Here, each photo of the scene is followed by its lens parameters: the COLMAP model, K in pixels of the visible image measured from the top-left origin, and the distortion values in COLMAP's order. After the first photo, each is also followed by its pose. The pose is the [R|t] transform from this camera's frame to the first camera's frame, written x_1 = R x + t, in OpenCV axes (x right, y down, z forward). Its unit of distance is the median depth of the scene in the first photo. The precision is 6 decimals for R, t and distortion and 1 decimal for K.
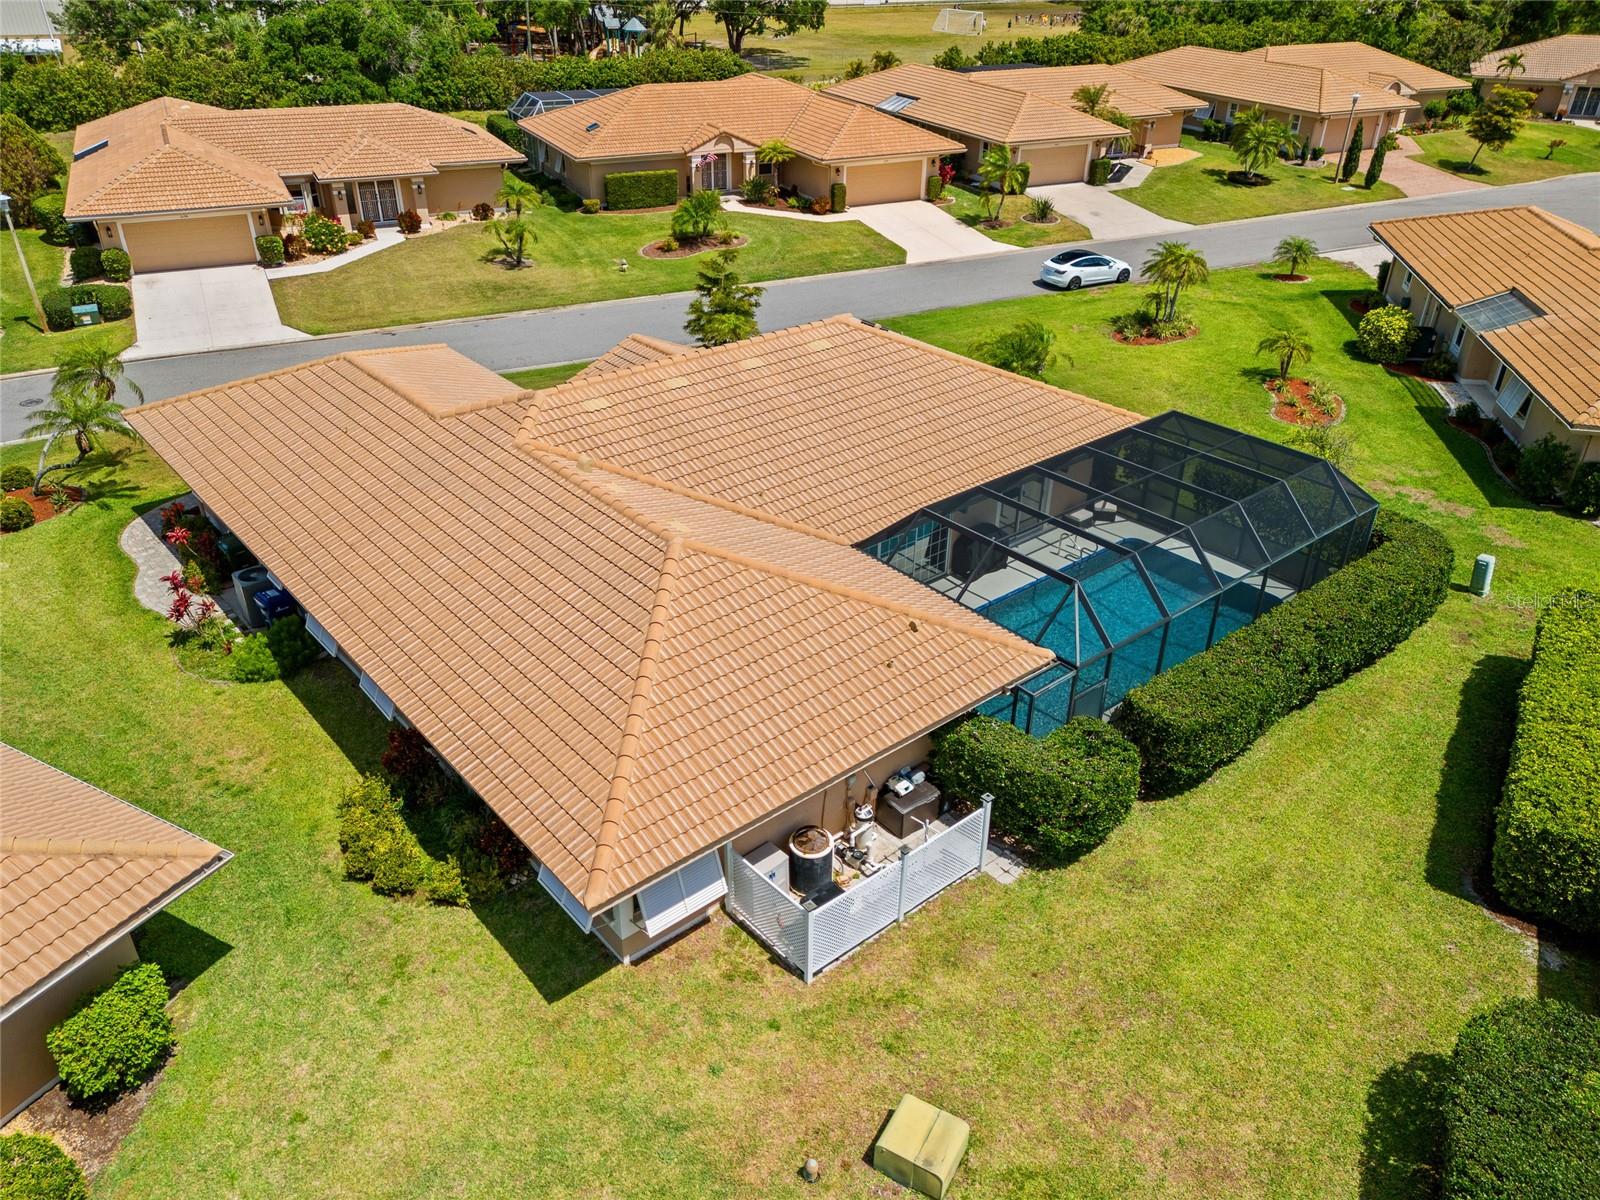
lens RADIAL K [[1193.3, 0, 797.6], [0, 1193.3, 606.5], [0, 0, 1]] dist [0.057884, -0.046615]
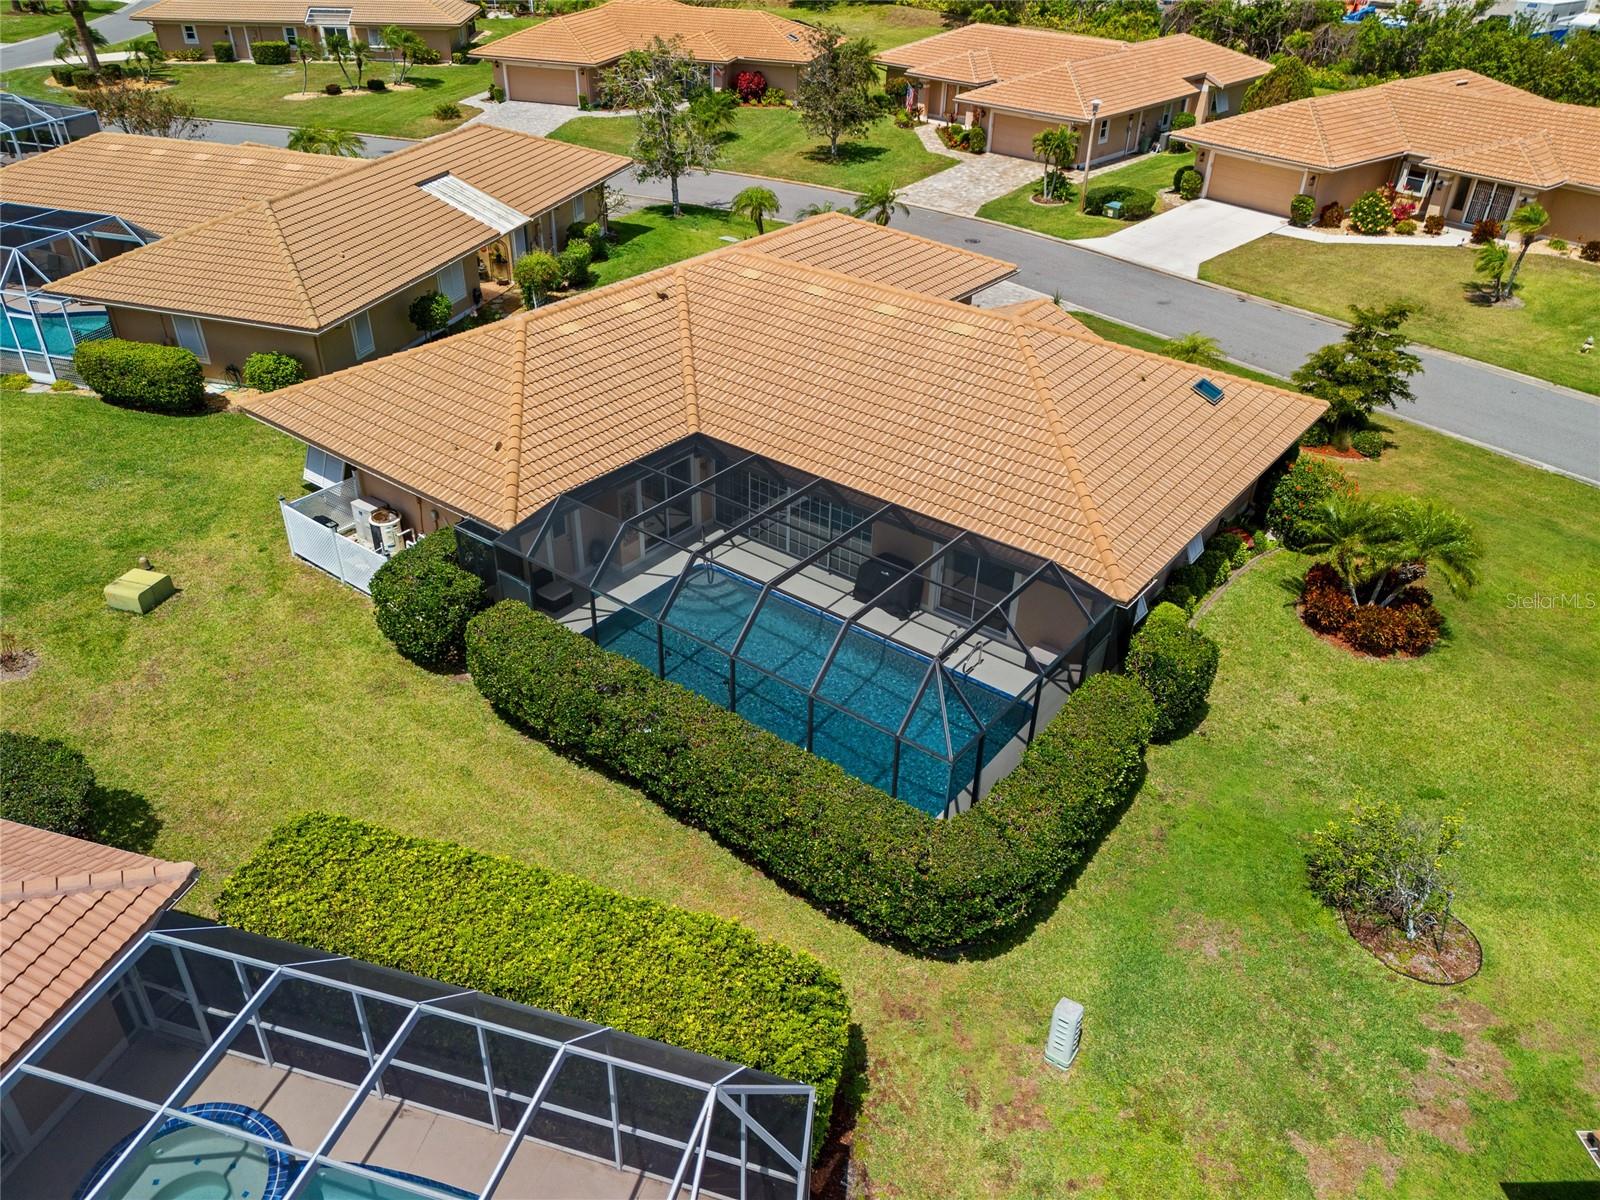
lens RADIAL K [[1193.3, 0, 768.6], [0, 1193.3, 583.0], [0, 0, 1]] dist [0.057884, -0.046615]
pose [[0.193453, 0.508419, -0.839098, 0.461515], [-0.511189, 0.782224, 0.356105, -0.166290], [0.837414, 0.360048, 0.411222, 0.286005]]
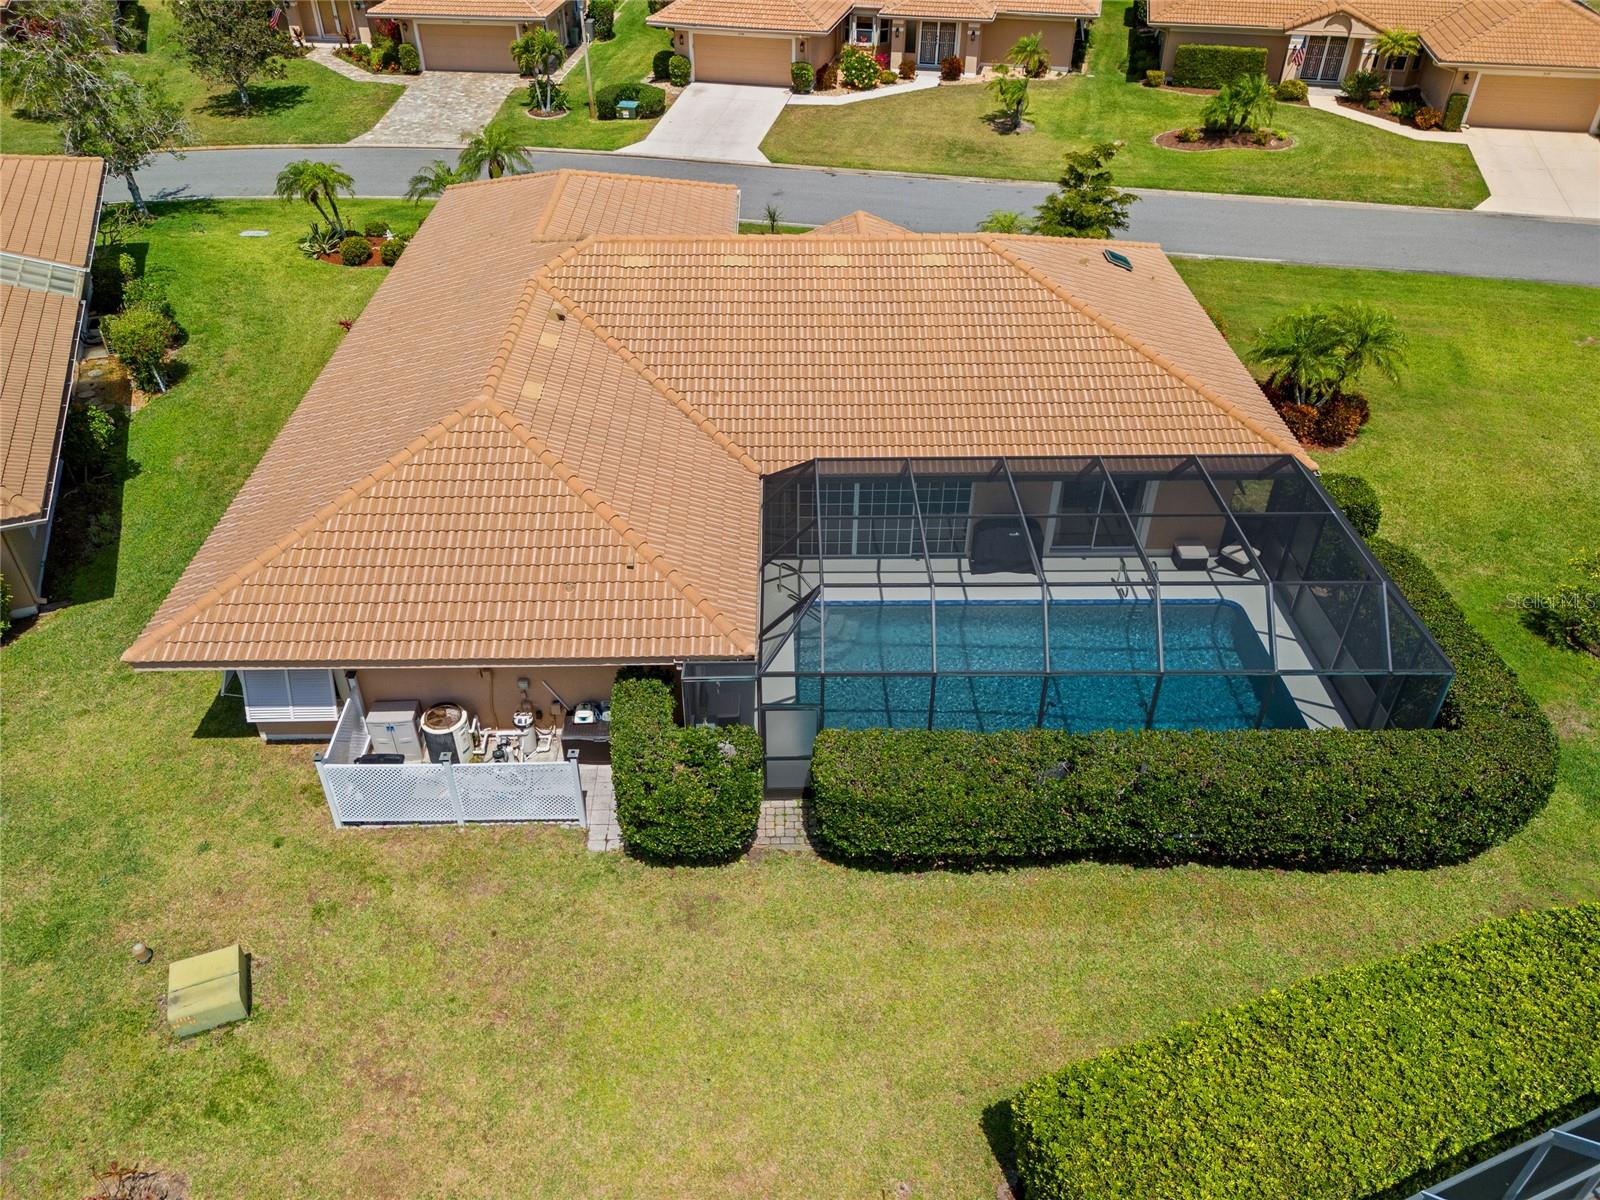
lens RADIAL K [[1193.3, 0, 785.6], [0, 1193.3, 600.0], [0, 0, 1]] dist [0.057884, -0.046615]
pose [[0.769617, 0.372357, -0.518690, 0.251011], [-0.318137, 0.927958, 0.194120, -0.063911], [0.553605, 0.015617, 0.832633, 0.109159]]
